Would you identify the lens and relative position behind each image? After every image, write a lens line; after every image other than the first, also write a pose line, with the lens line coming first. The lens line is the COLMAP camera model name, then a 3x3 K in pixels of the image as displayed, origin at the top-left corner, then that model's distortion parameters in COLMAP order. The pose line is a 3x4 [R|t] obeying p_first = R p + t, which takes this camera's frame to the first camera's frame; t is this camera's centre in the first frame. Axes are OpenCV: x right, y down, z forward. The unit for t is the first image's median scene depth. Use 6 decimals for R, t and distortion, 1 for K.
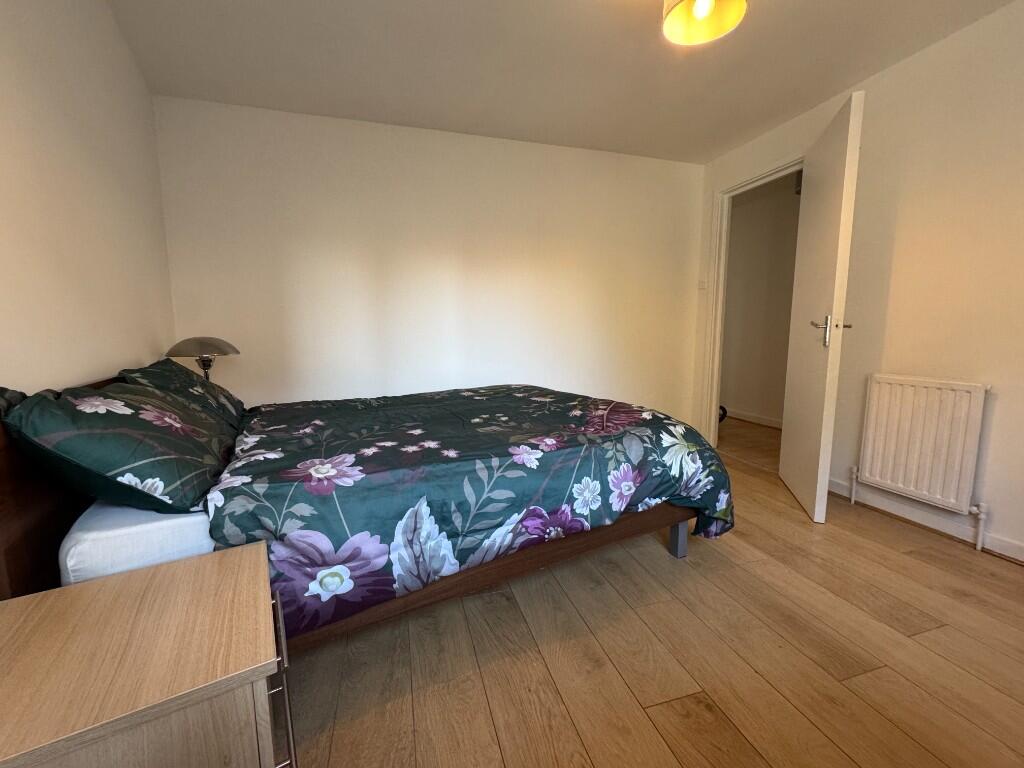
lens RADIAL K [[408.3, 0, 511.5], [0, 408.3, 383.6], [0, 0, 1]] dist [-0.002670, 0.000474]
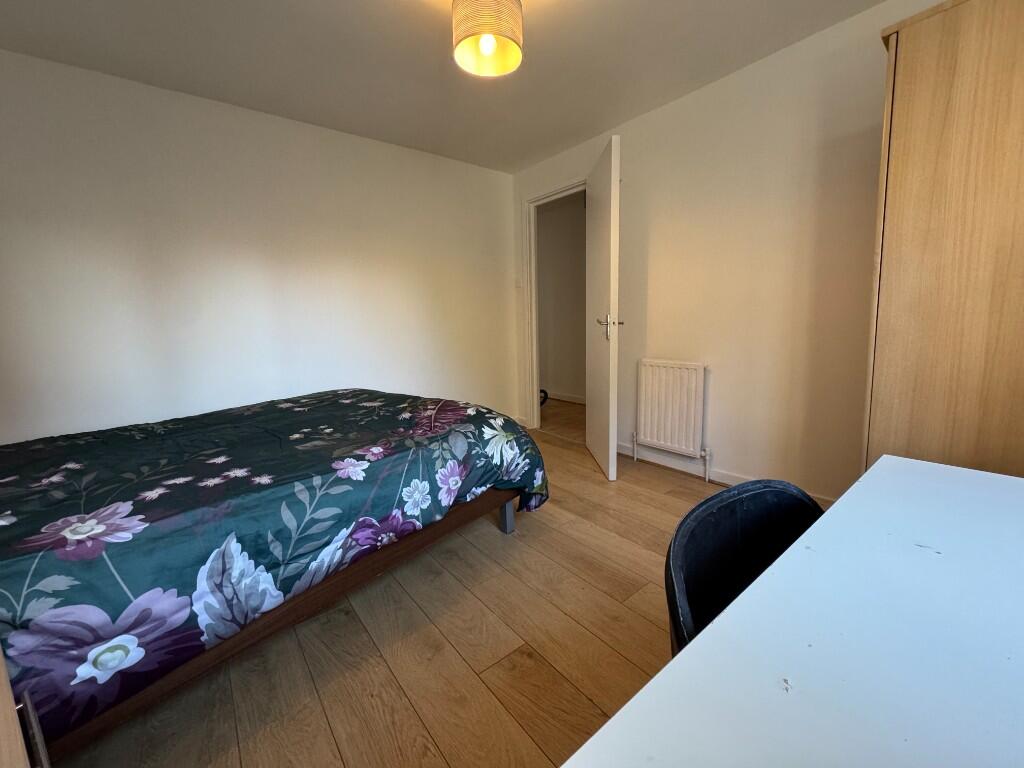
lens RADIAL K [[408.3, 0, 512.1], [0, 408.3, 383.8], [0, 0, 1]] dist [-0.002670, 0.000474]
pose [[0.924736, -0.080278, 0.372046, 0.042375], [0.070760, 0.996723, 0.039190, -0.038939], [-0.373973, -0.009914, 0.927387, -0.064191]]
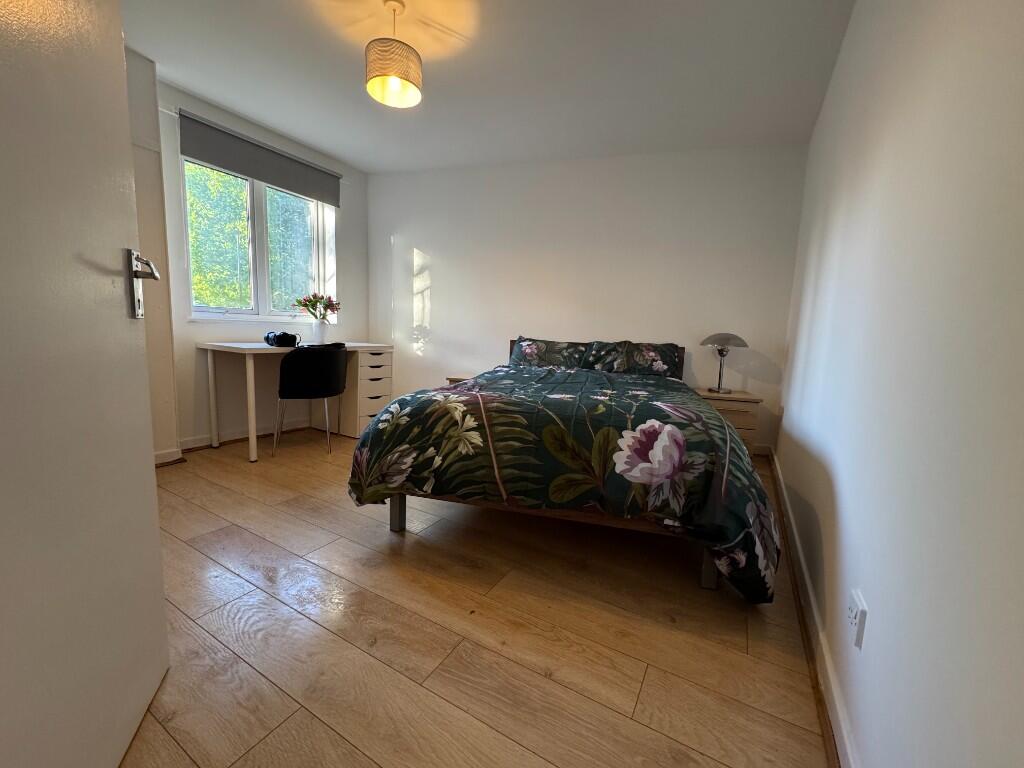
lens RADIAL K [[408.3, 0, 514.6], [0, 408.3, 383.3], [0, 0, 1]] dist [-0.002670, 0.000474]
pose [[-0.720764, 0.062605, -0.690348, 1.159952], [-0.121436, 0.969108, 0.214671, -0.256938], [0.682461, 0.238560, -0.690895, 2.412479]]
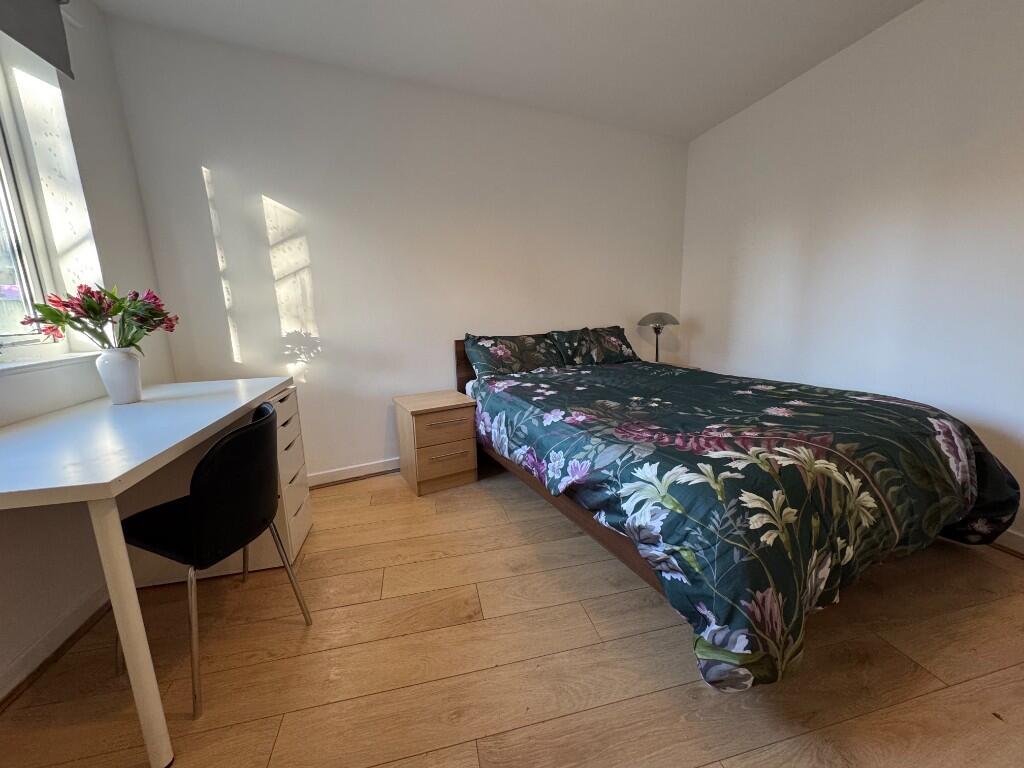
lens RADIAL K [[408.3, 0, 508.9], [0, 408.3, 384.9], [0, 0, 1]] dist [-0.002670, 0.000474]
pose [[-0.054476, 0.201663, -0.977939, 1.264724], [-0.097986, 0.973586, 0.206224, -0.177729], [0.993696, 0.107059, -0.033277, 0.847975]]
